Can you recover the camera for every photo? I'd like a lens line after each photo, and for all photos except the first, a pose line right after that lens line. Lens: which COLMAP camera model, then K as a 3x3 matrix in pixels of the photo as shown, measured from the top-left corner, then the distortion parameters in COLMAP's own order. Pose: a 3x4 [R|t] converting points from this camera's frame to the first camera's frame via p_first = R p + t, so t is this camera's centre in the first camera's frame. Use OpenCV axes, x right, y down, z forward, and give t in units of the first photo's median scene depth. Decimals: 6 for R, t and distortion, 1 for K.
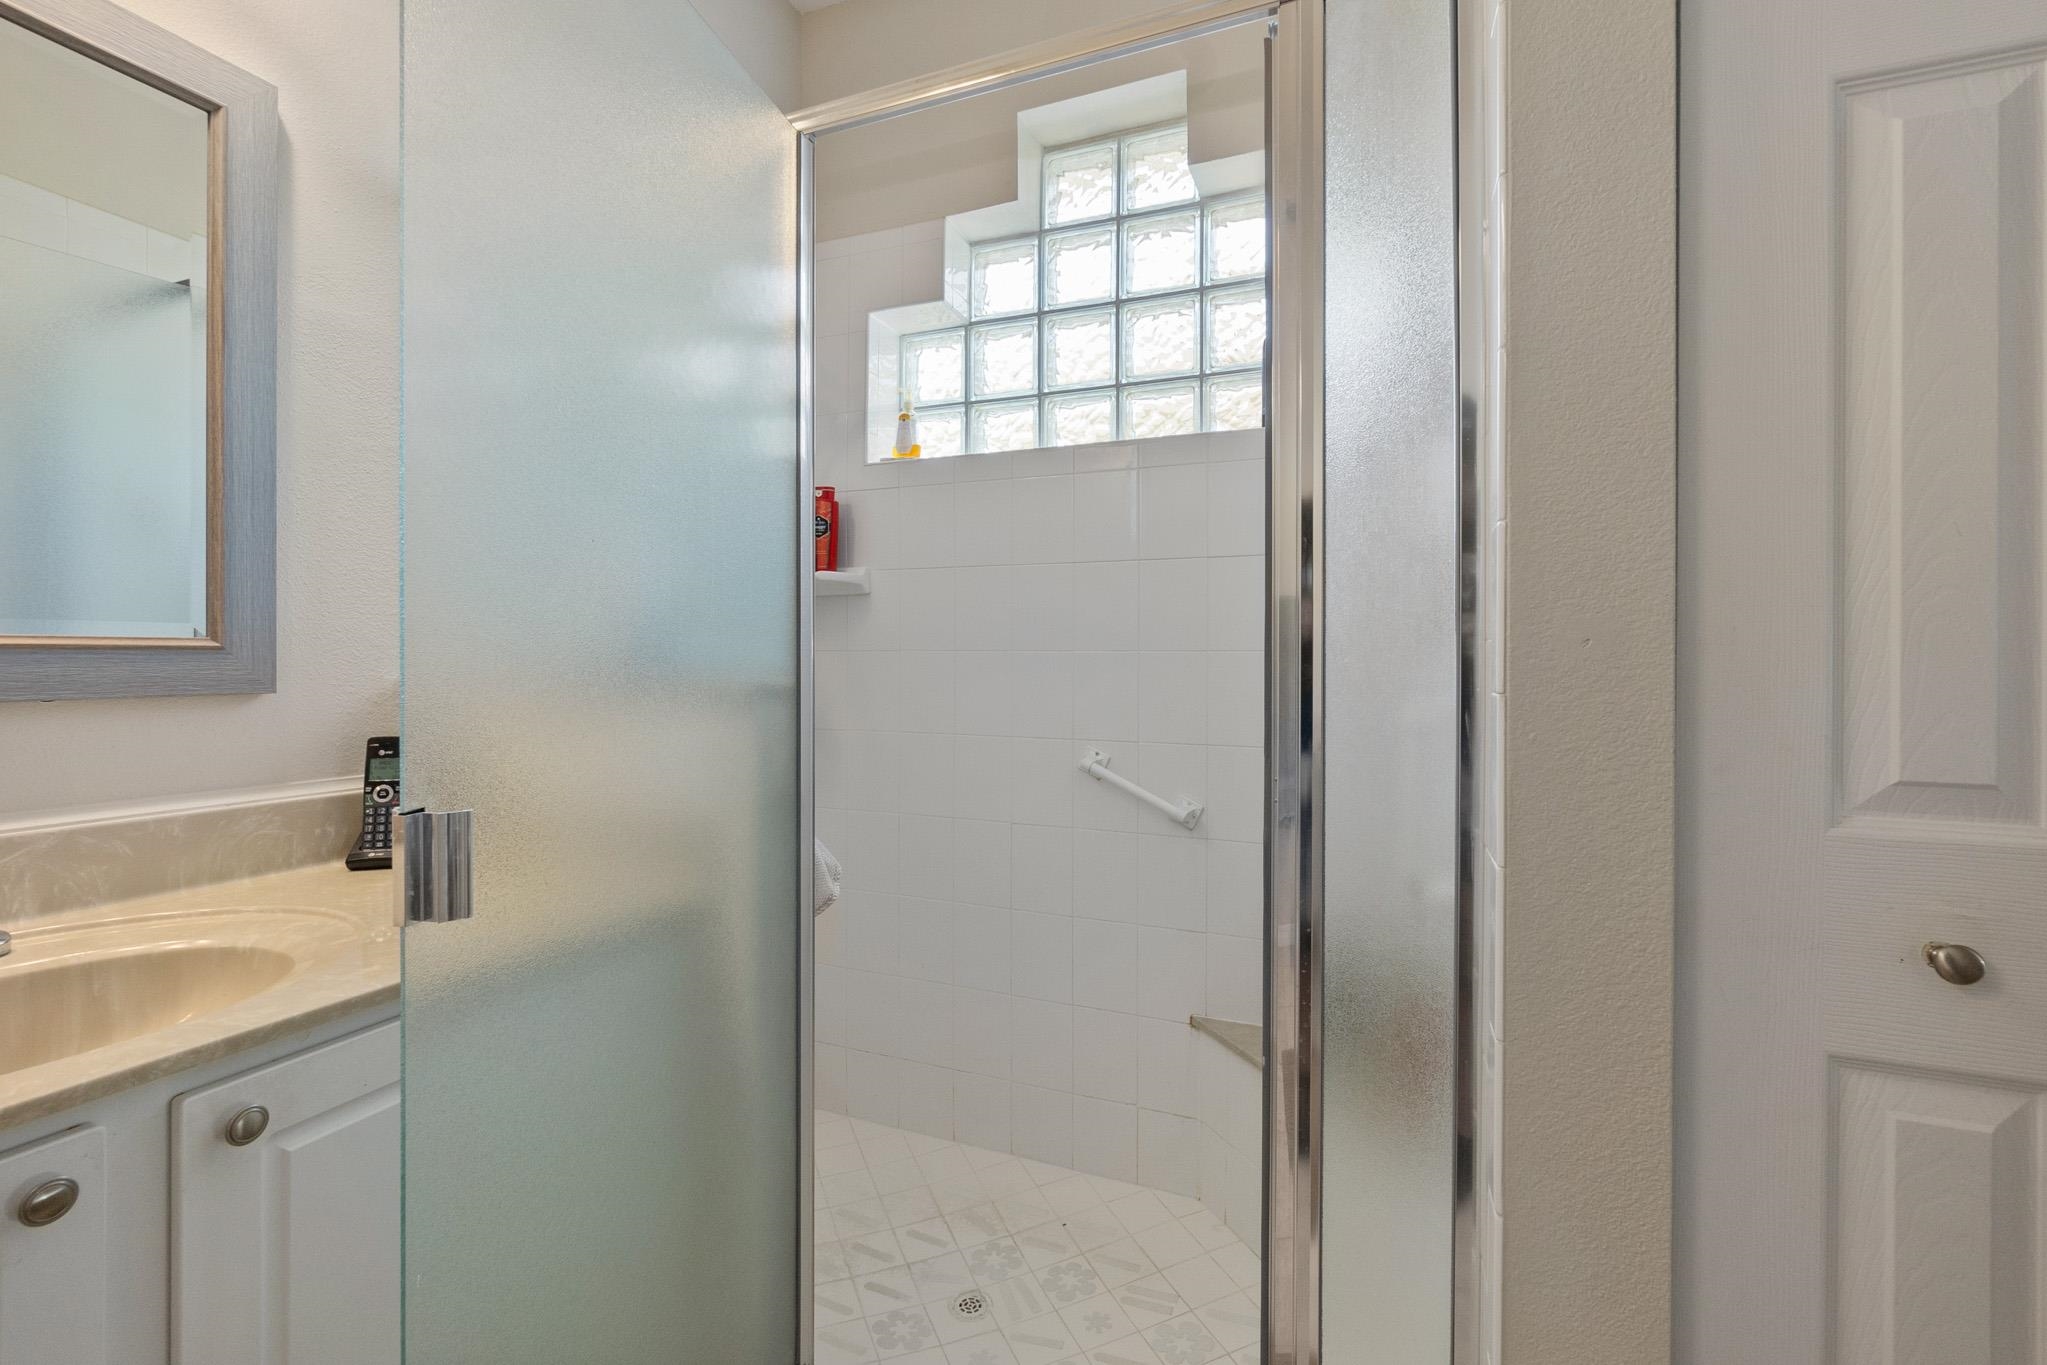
lens RADIAL K [[880.8, 0, 1024.2], [0, 880.8, 663.6], [0, 0, 1]] dist [-0.001605, -0.000126]
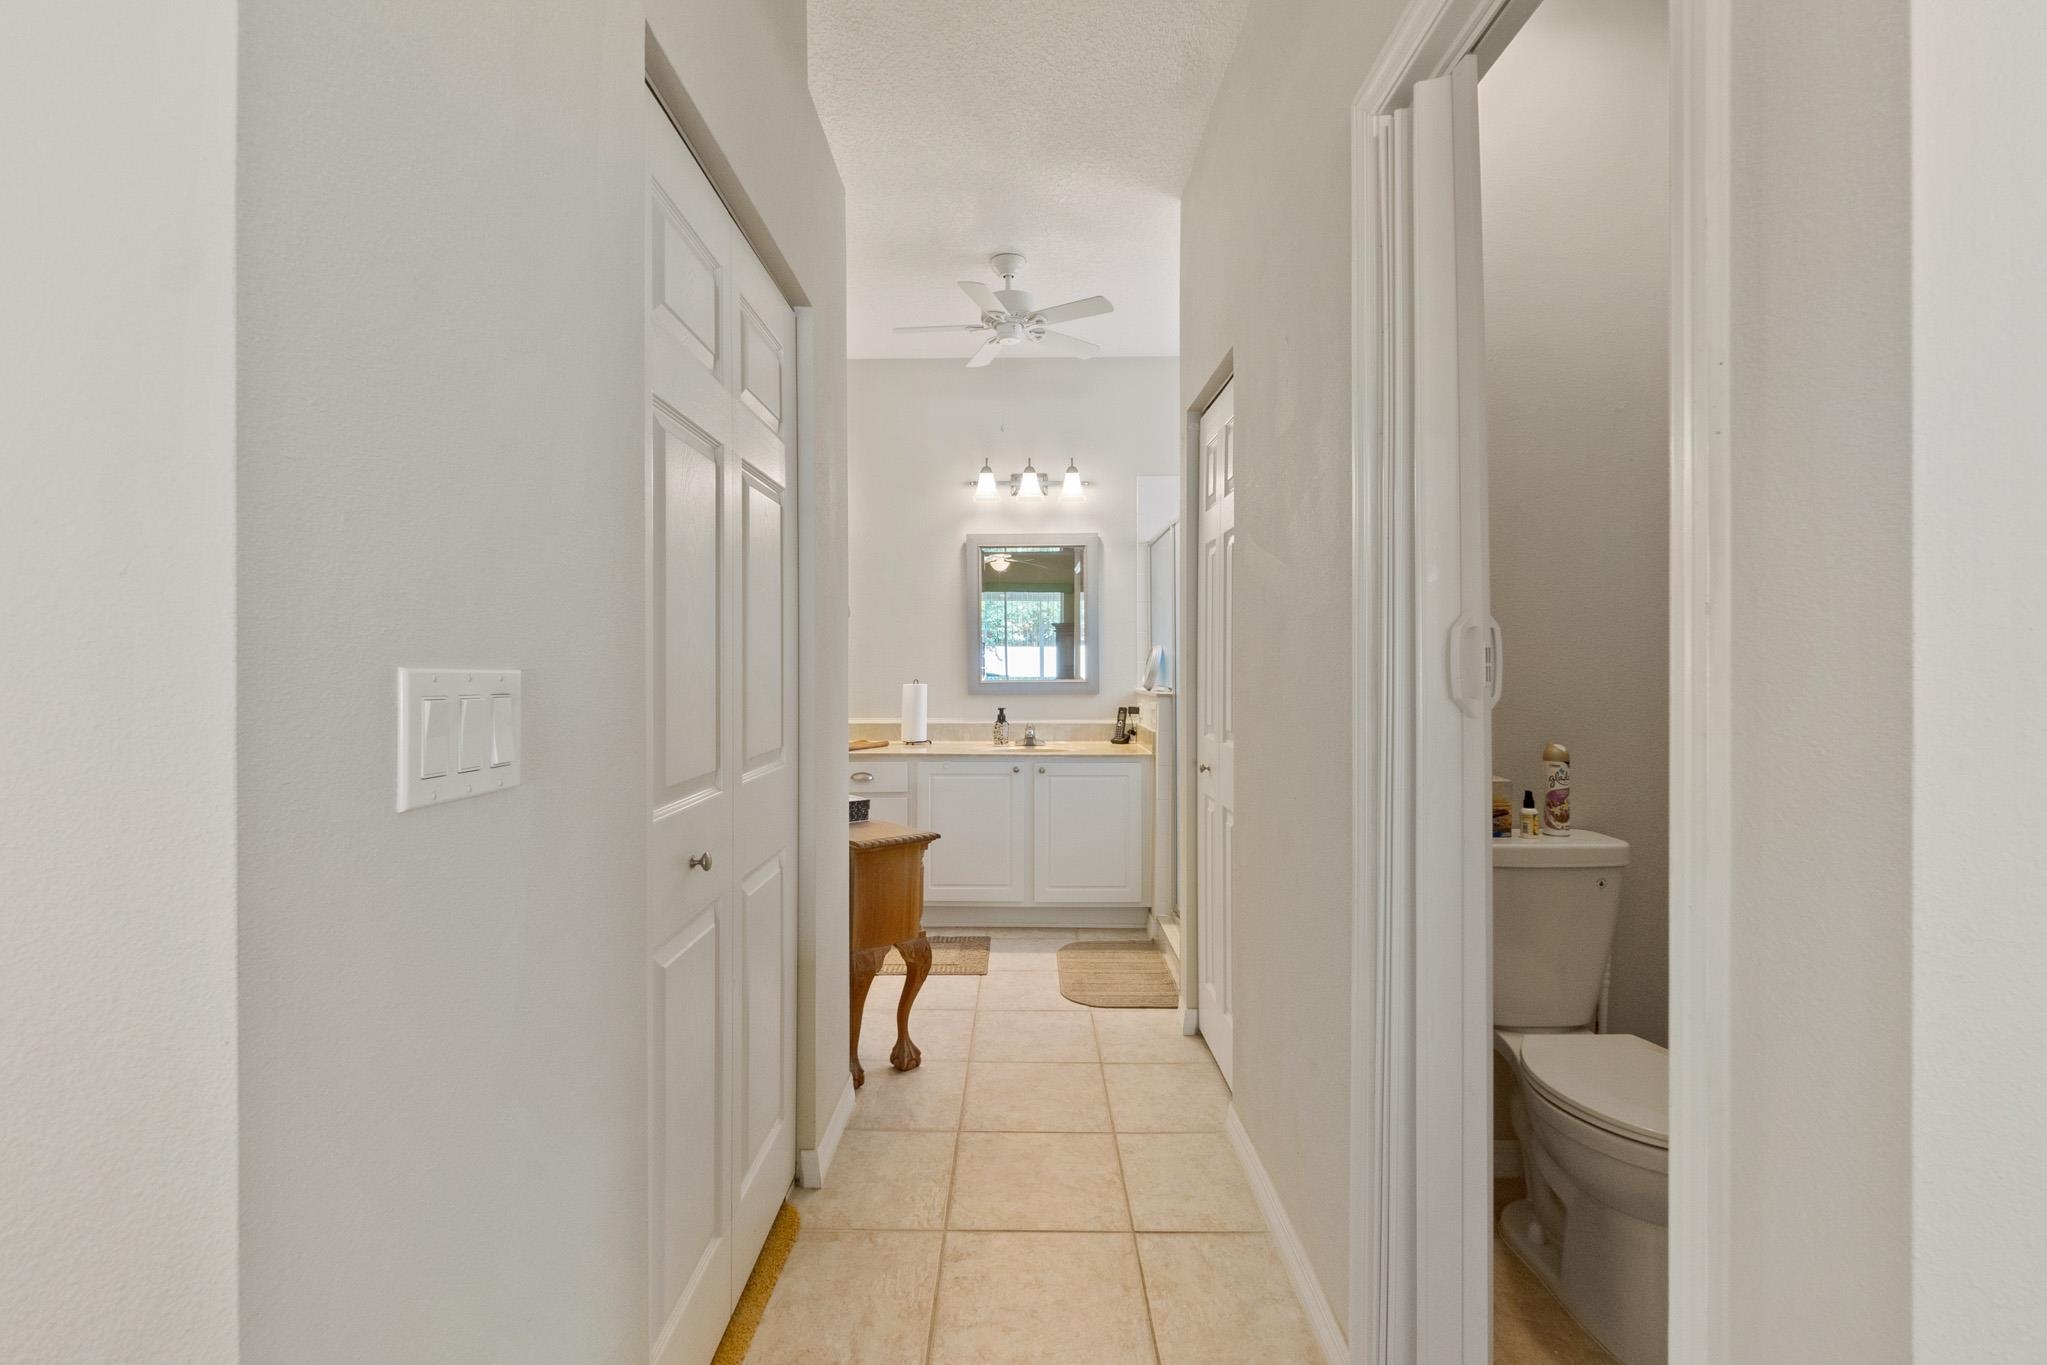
lens RADIAL K [[880.8, 0, 1021.5], [0, 880.8, 672.8], [0, 0, 1]] dist [-0.001605, -0.000126]
pose [[0.386953, -0.000942, -0.922099, 2.710418], [-0.000589, 0.999999, -0.001269, -0.054734], [0.922099, 0.001034, 0.386952, -0.823727]]
